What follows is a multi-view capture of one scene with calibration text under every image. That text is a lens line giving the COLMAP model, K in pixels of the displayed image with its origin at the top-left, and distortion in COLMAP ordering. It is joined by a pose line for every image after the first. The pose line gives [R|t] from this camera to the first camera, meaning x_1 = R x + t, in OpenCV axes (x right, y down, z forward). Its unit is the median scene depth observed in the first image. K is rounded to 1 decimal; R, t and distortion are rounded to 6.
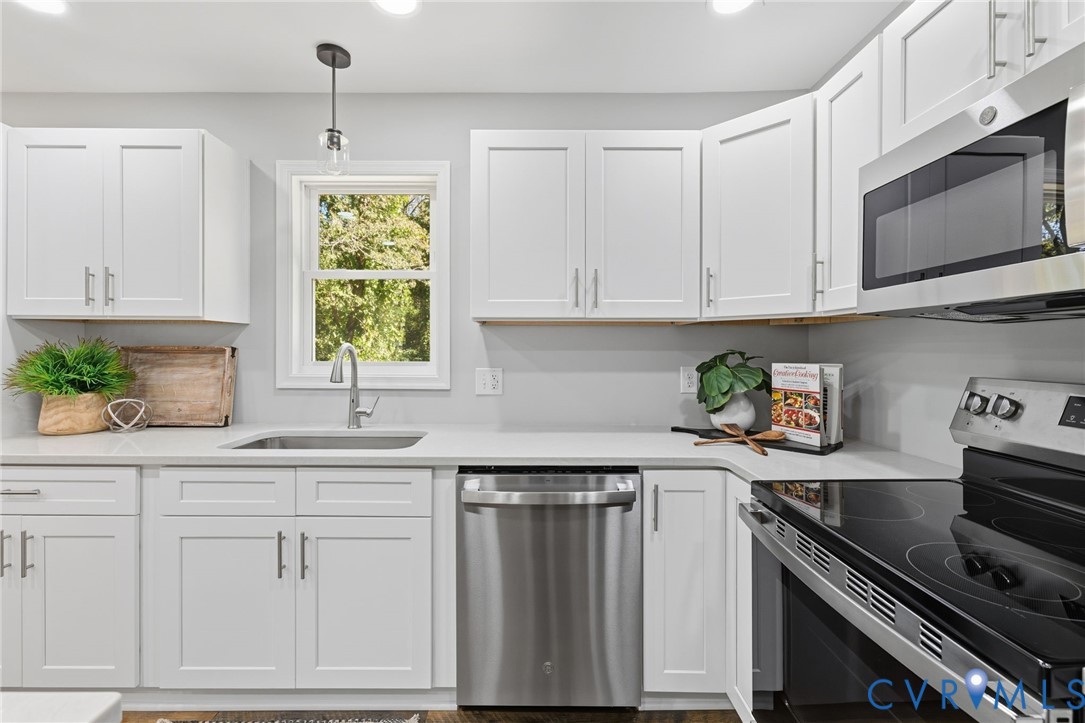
lens RADIAL K [[473.8, 0, 542.1], [0, 473.8, 353.9], [0, 0, 1]] dist [0.002263, 0.000530]
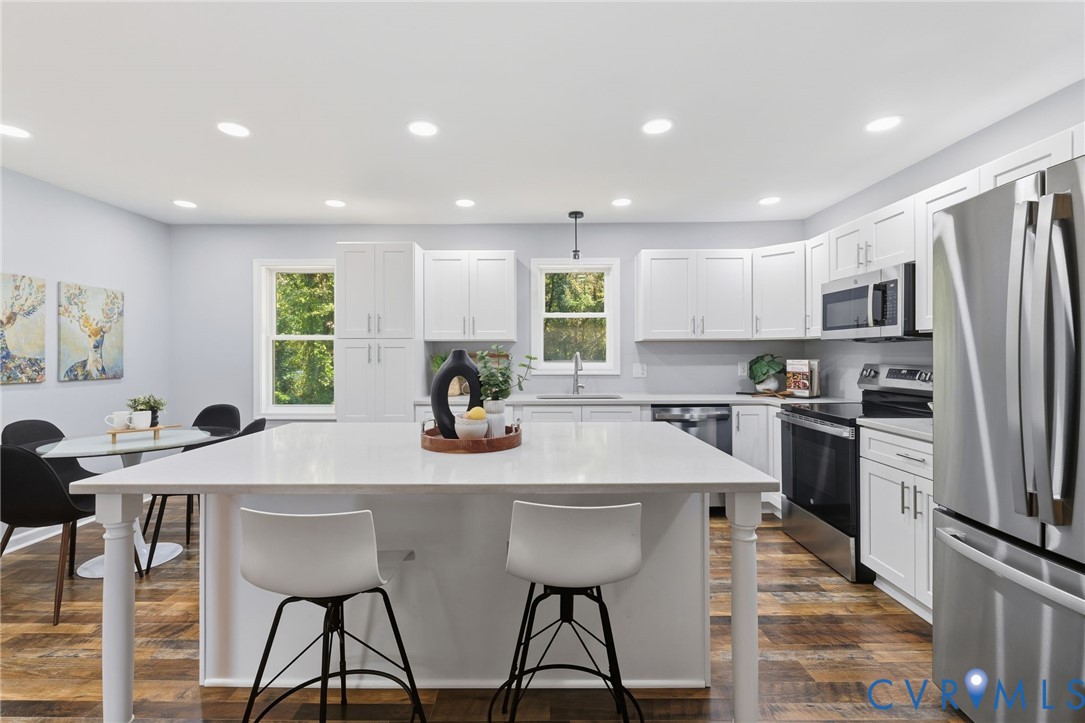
lens RADIAL K [[473.8, 0, 542.9], [0, 473.8, 357.6], [0, 0, 1]] dist [0.002263, 0.000530]
pose [[0.999976, -0.006267, -0.002987, -0.626715], [0.006262, 0.999979, -0.001396, 0.006725], [0.002996, 0.001377, 0.999995, -1.176321]]
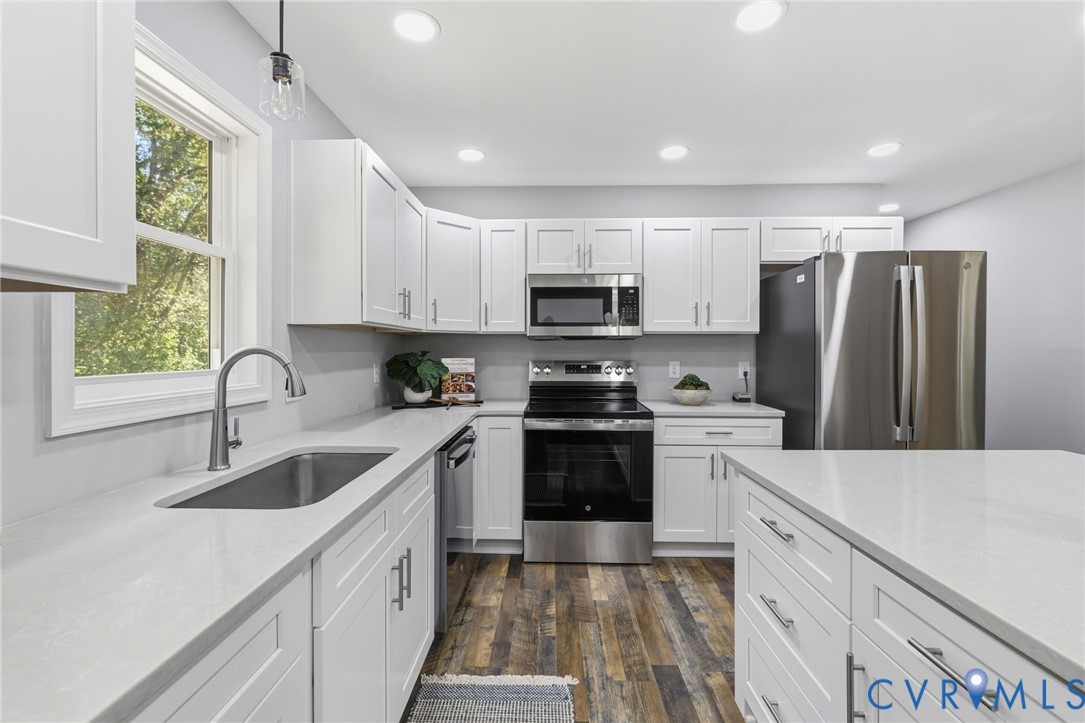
lens RADIAL K [[473.8, 0, 541.4], [0, 473.8, 353.4], [0, 0, 1]] dist [0.002263, 0.000530]
pose [[0.018667, -0.010128, 0.999774, -1.256397], [0.008700, 0.999912, 0.009967, -0.012340], [-0.999788, 0.008512, 0.018753, 0.637558]]
